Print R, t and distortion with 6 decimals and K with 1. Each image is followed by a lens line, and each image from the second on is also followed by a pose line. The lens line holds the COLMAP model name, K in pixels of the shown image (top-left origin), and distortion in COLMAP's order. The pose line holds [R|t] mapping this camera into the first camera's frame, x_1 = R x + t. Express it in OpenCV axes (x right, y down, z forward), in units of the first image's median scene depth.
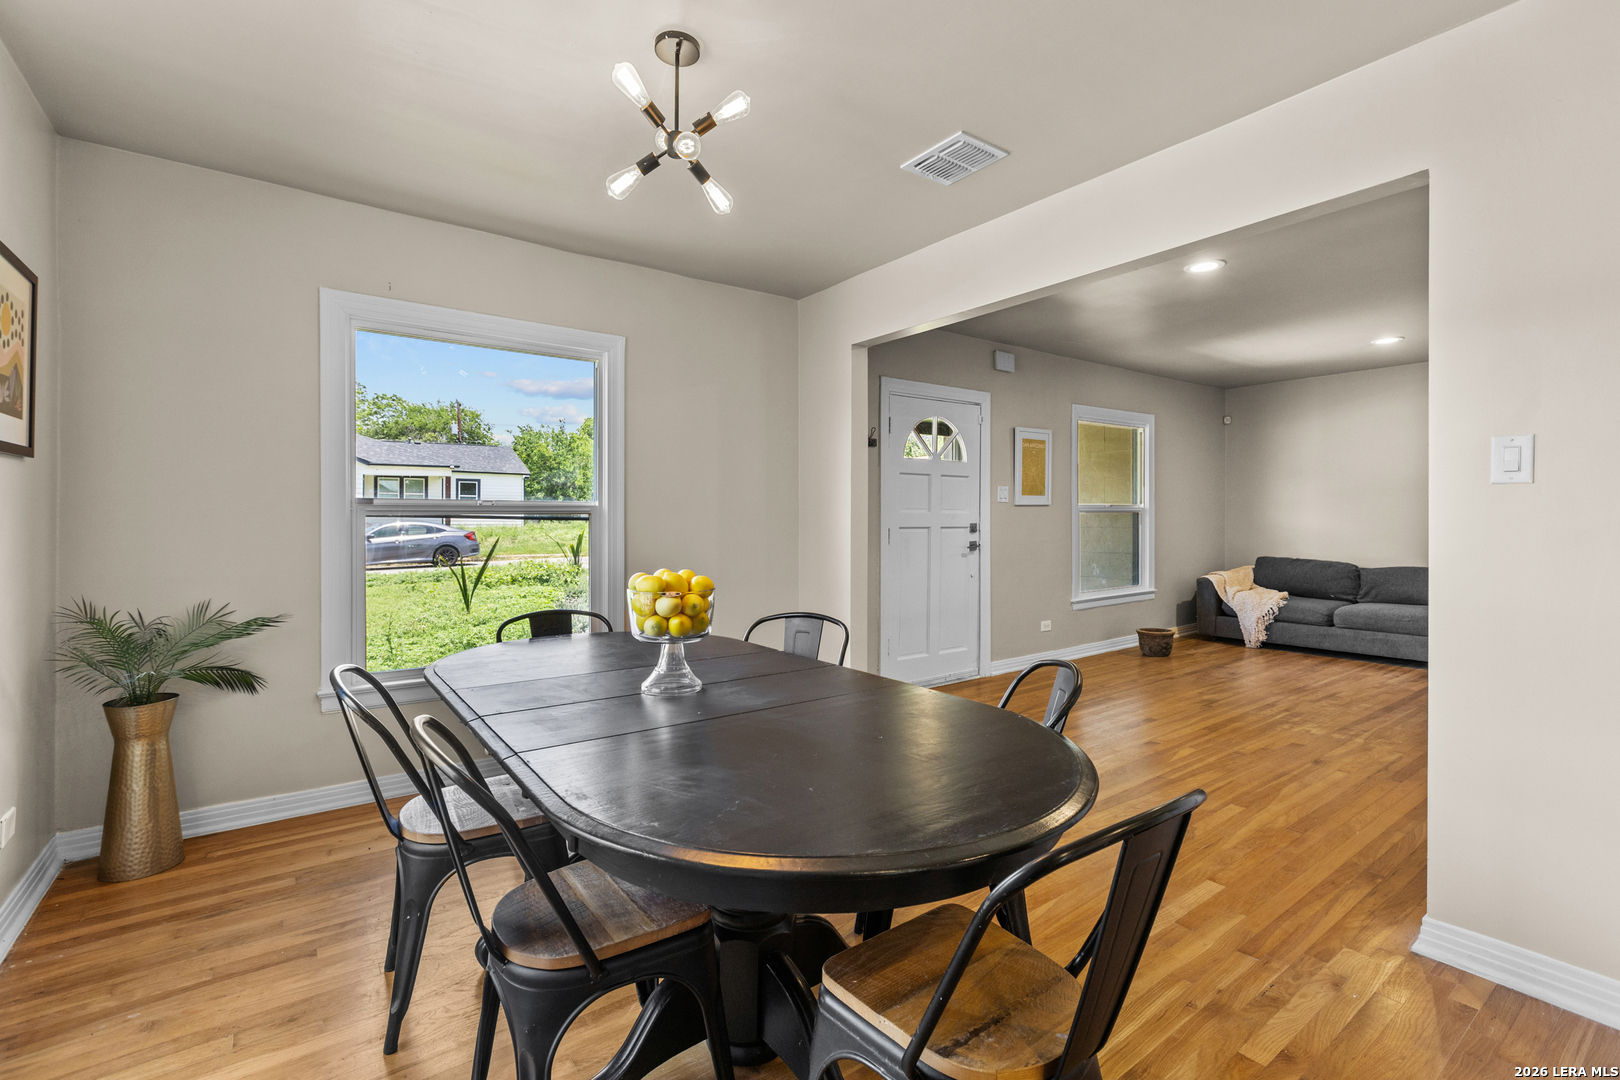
lens RADIAL K [[725.6, 0, 803.3], [0, 725.6, 526.3], [0, 0, 1]] dist [-0.000238, -0.000007]
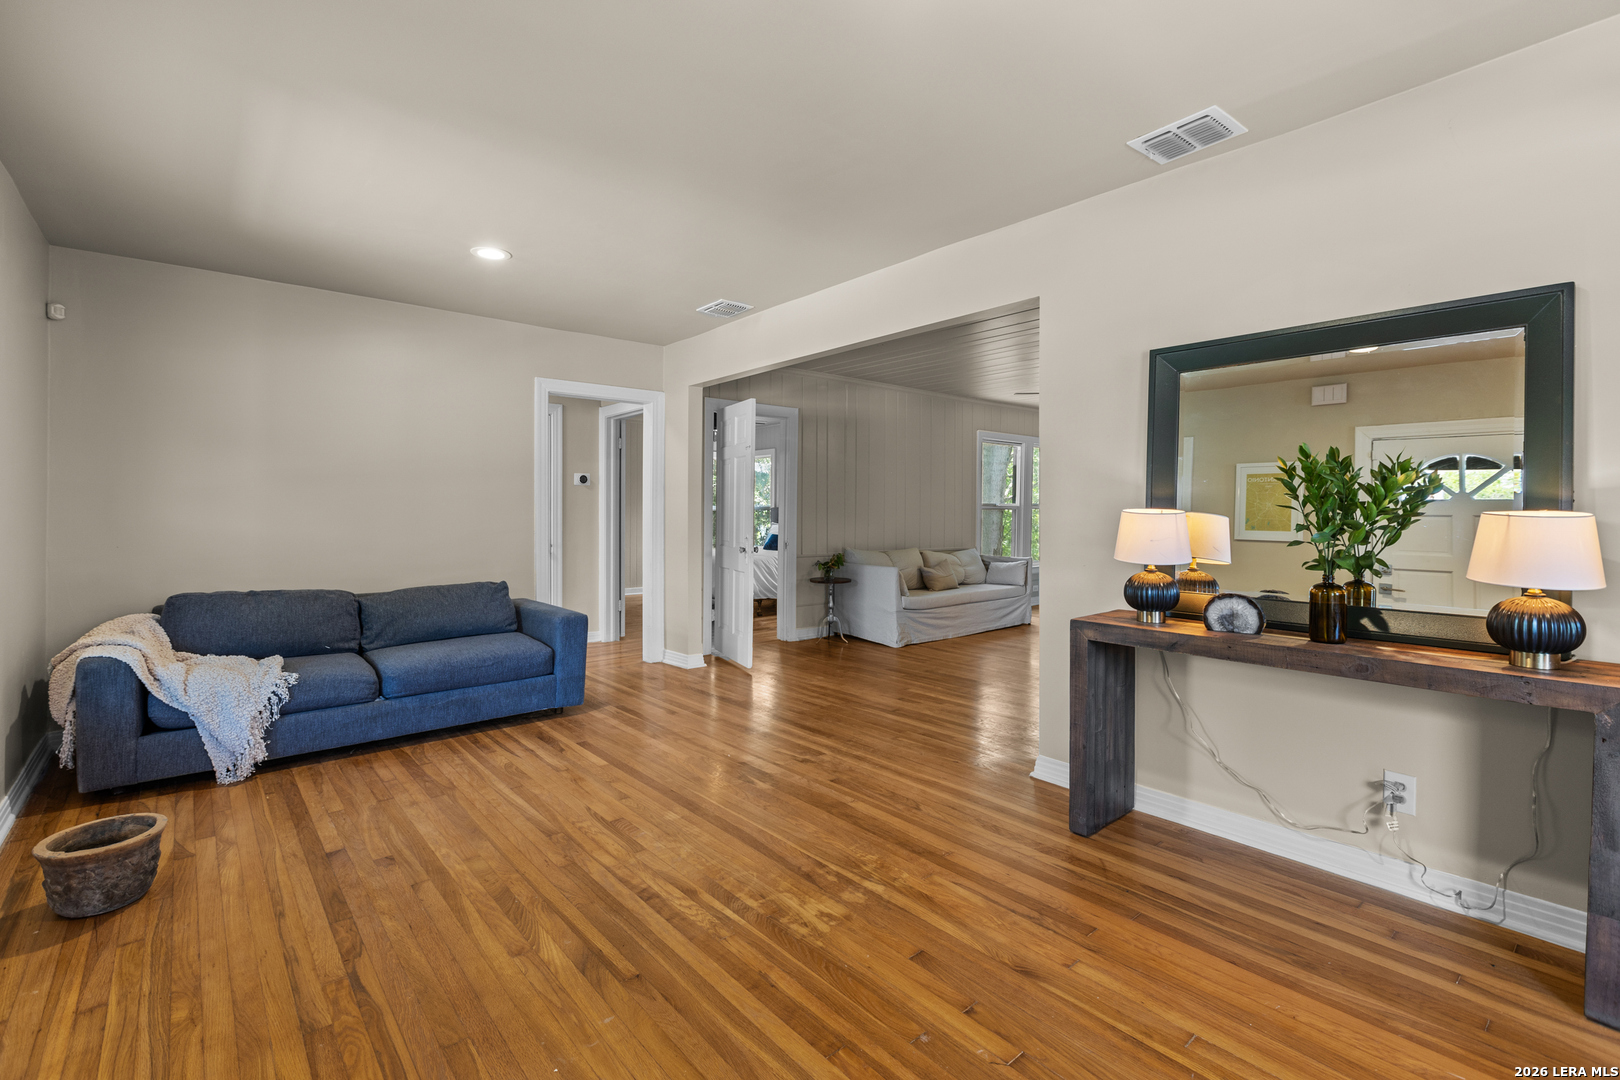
lens RADIAL K [[719.8, 0, 786.7], [0, 719.8, 513.3], [0, 0, 1]] dist [-0.001683, -0.000725]
pose [[-0.062470, 0.005003, 0.998034, 0.109480], [0.014313, 0.999889, -0.004116, -0.008246], [-0.997944, 0.014027, -0.062534, 0.680836]]
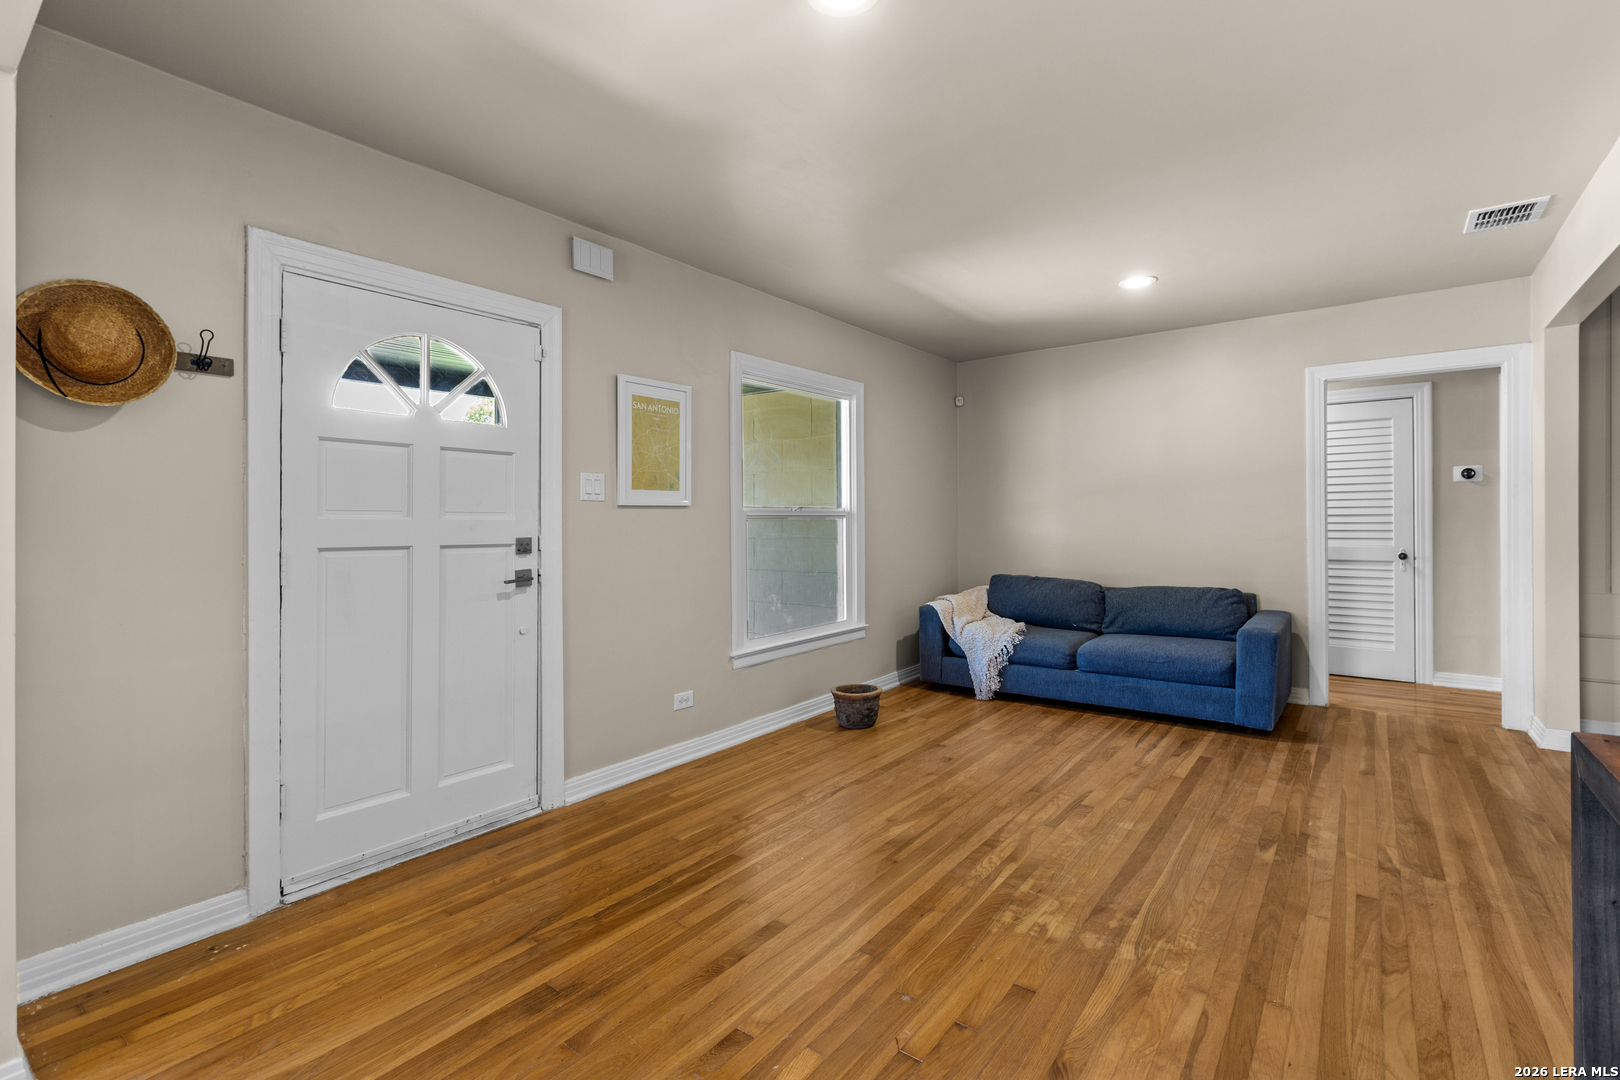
lens RADIAL K [[725.6, 0, 817.0], [0, 725.6, 532.5], [0, 0, 1]] dist [-0.000238, -0.000007]
pose [[0.957004, -0.006358, 0.290004, 0.249634], [0.006592, 0.999978, 0.000172, -0.005644], [-0.289999, 0.001747, 0.957025, 0.349276]]
